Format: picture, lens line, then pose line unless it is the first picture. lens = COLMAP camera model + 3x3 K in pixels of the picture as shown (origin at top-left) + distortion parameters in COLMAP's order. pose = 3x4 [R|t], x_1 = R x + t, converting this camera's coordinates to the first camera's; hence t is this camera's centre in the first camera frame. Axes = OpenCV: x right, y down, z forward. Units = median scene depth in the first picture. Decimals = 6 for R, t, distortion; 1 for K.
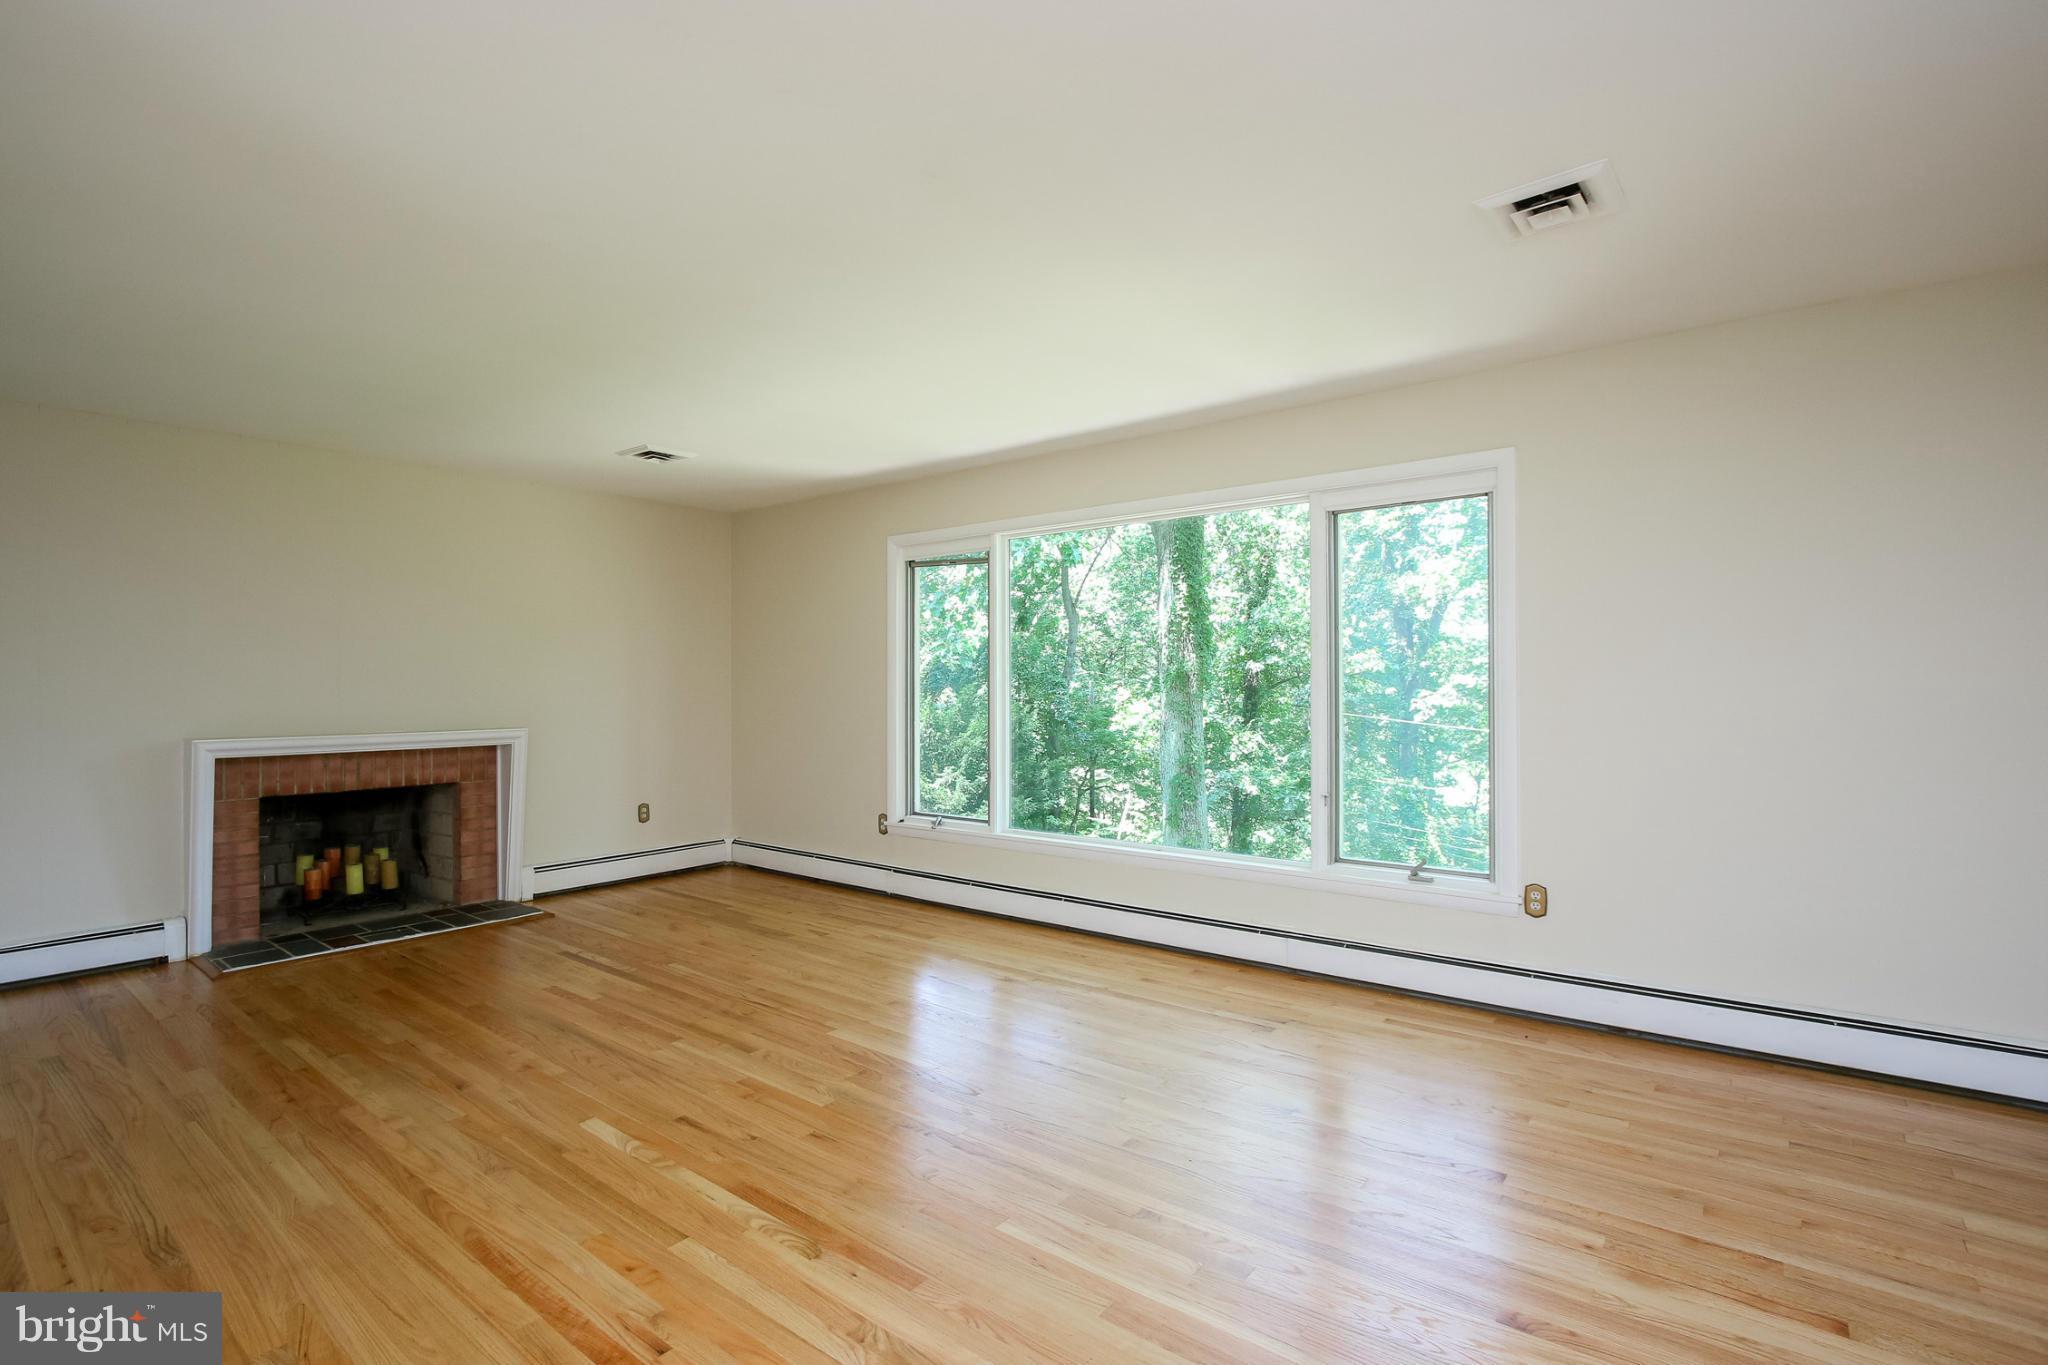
lens RADIAL K [[955.2, 0, 1024.0], [0, 955.2, 682.5], [0, 0, 1]] dist [-0.037279, 0.007772]
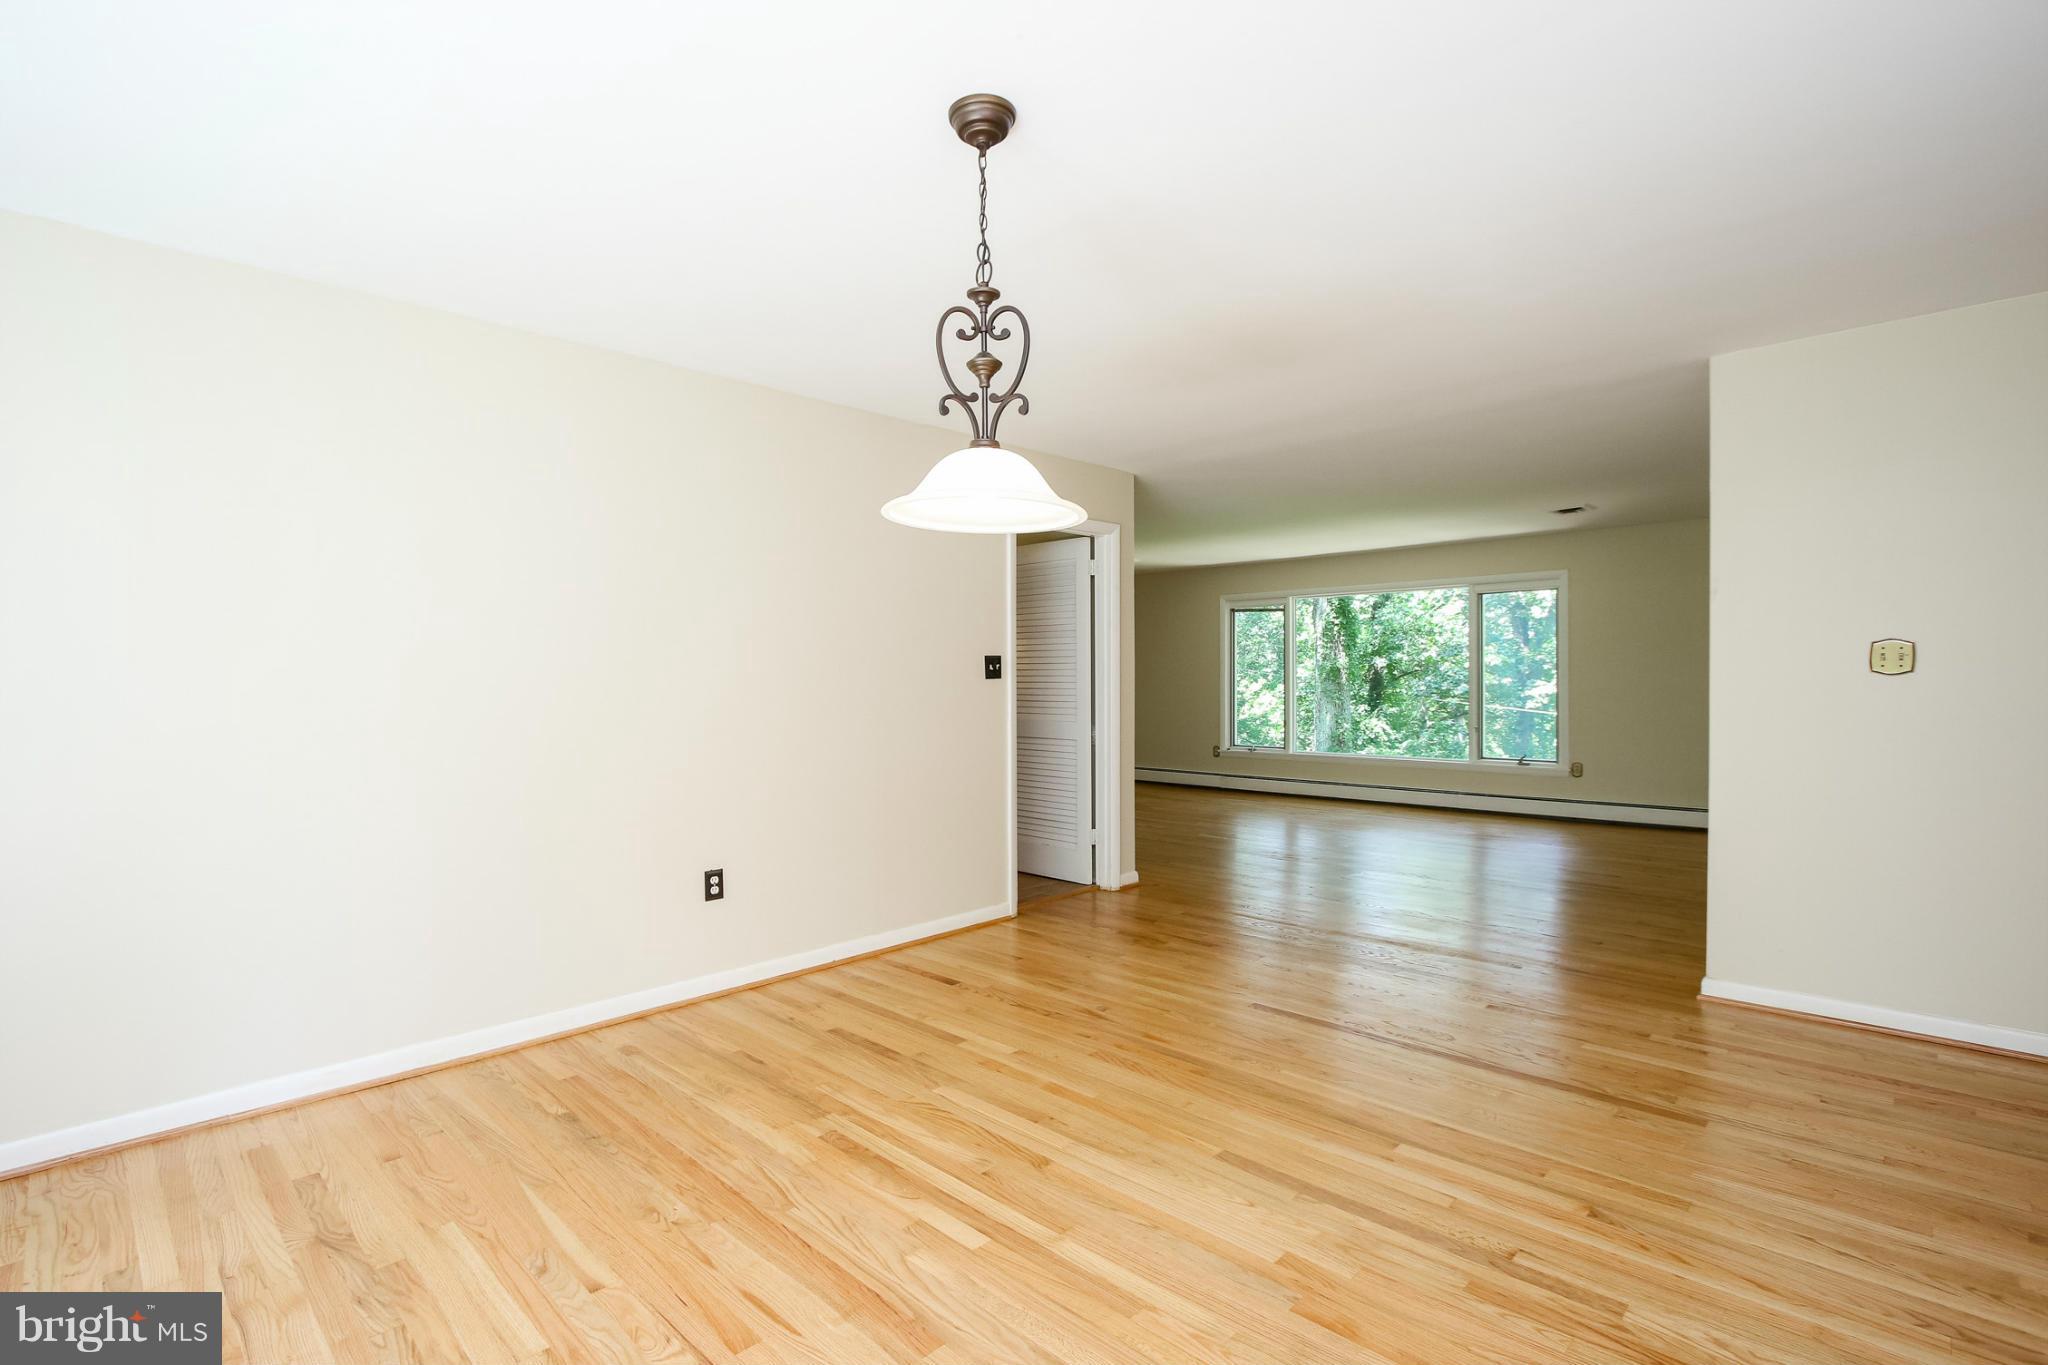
lens RADIAL K [[959.5, 0, 1001.6], [0, 959.5, 691.3], [0, 0, 1]] dist [-0.001449, -0.000218]
pose [[0.993291, -0.002336, -0.115620, -0.405563], [0.004008, 0.999891, 0.014233, 0.004811], [0.115574, -0.014601, 0.993192, -1.041396]]
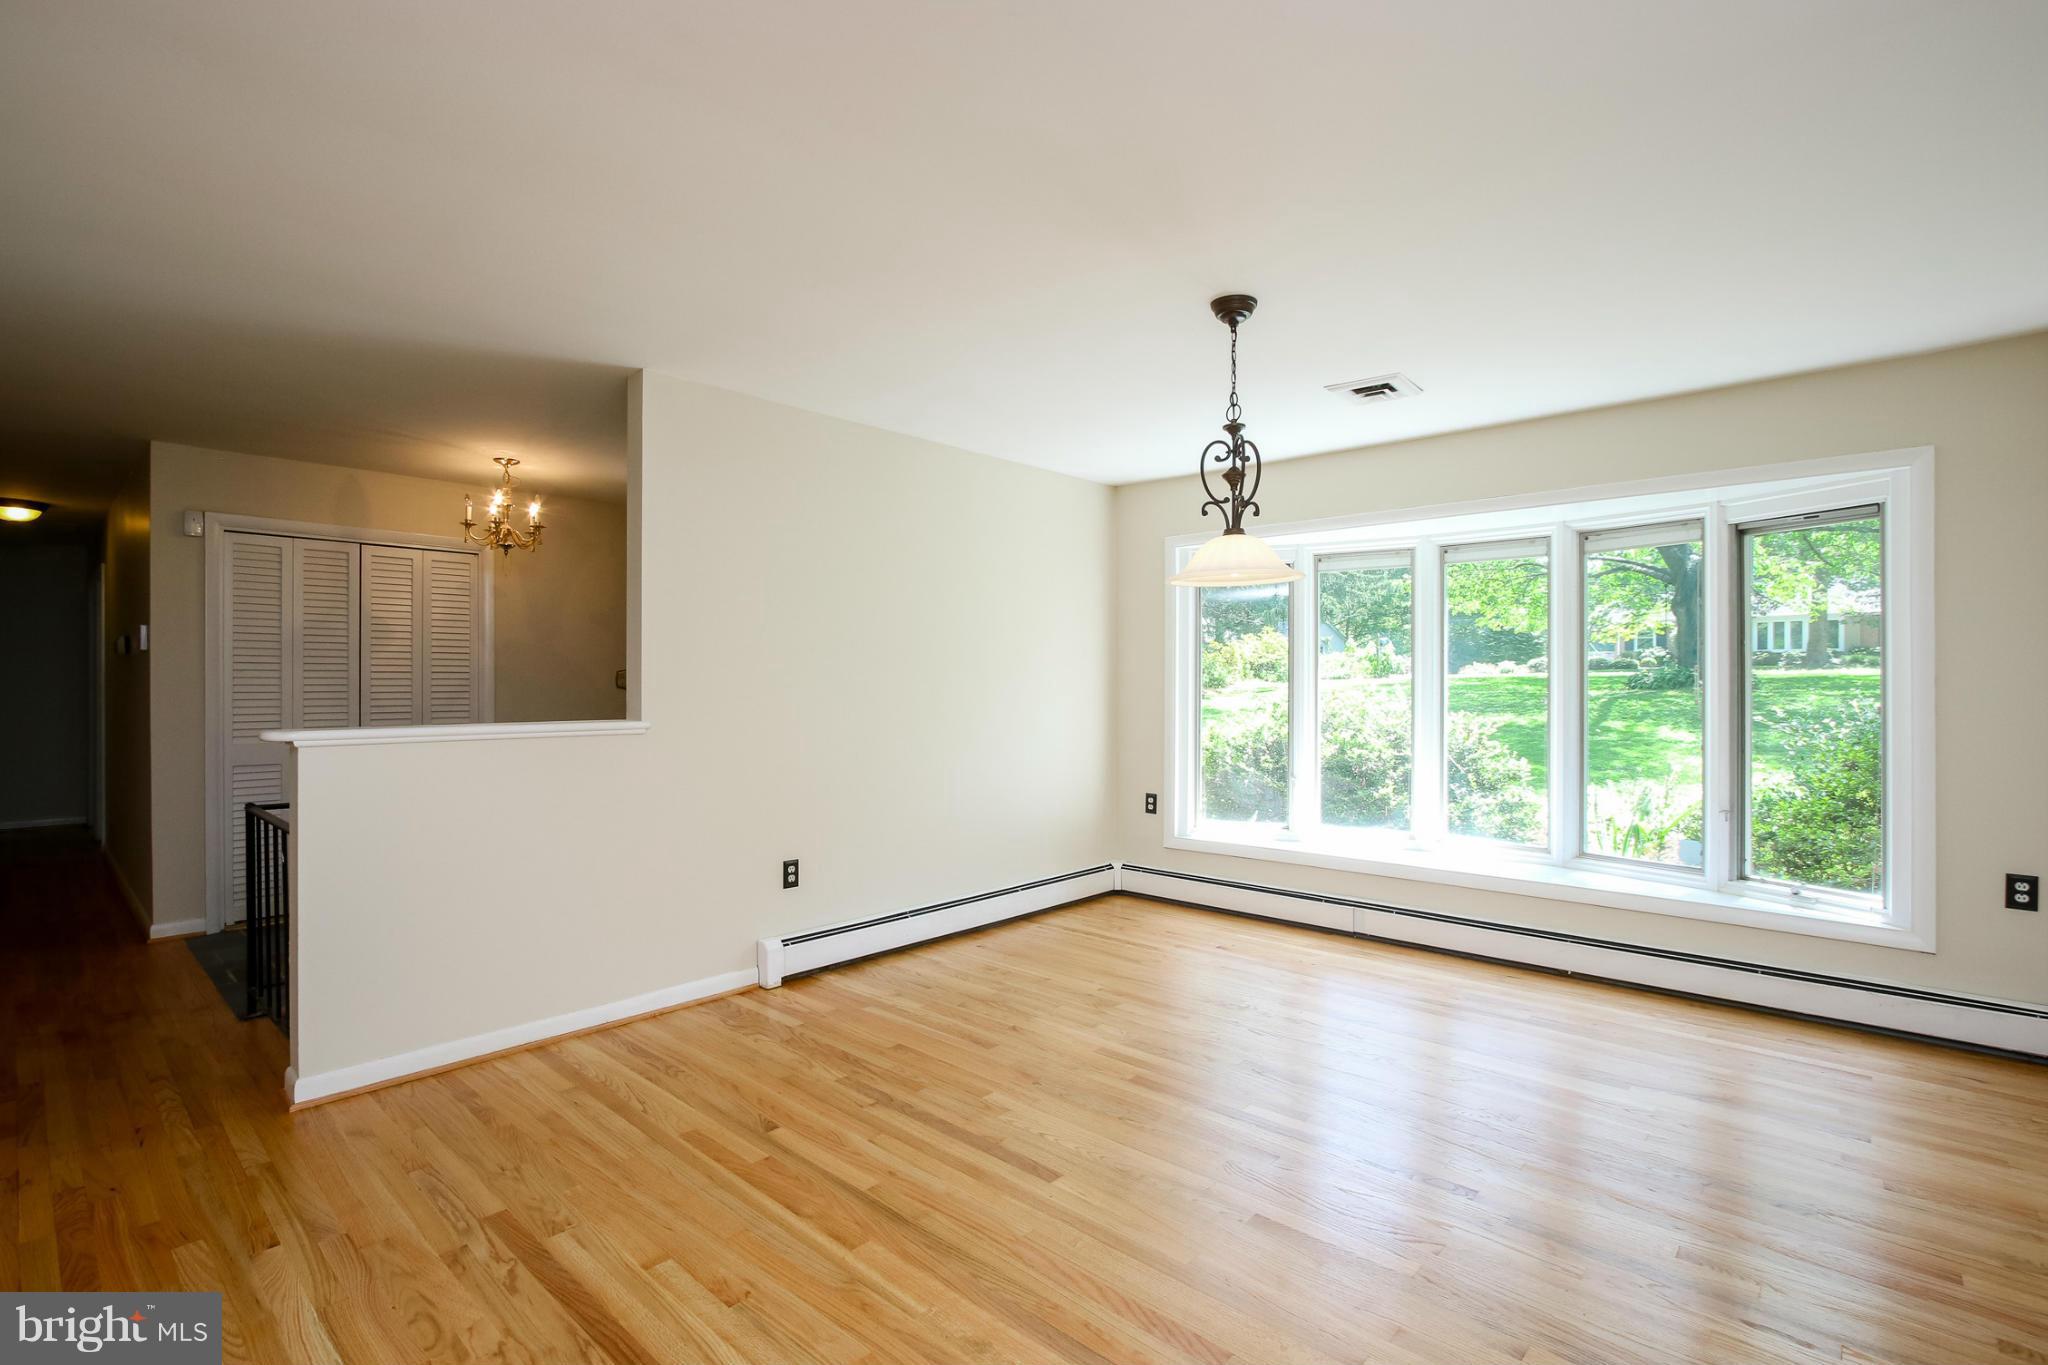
lens RADIAL K [[943.2, 0, 1024.0], [0, 943.2, 682.5], [0, 0, 1]] dist [-0.003869, -0.000276]
pose [[-0.997582, 0.006292, 0.069209, -0.367832], [0.006248, 0.999980, -0.000849, -0.002797], [-0.069213, -0.000415, -0.997602, 0.006849]]
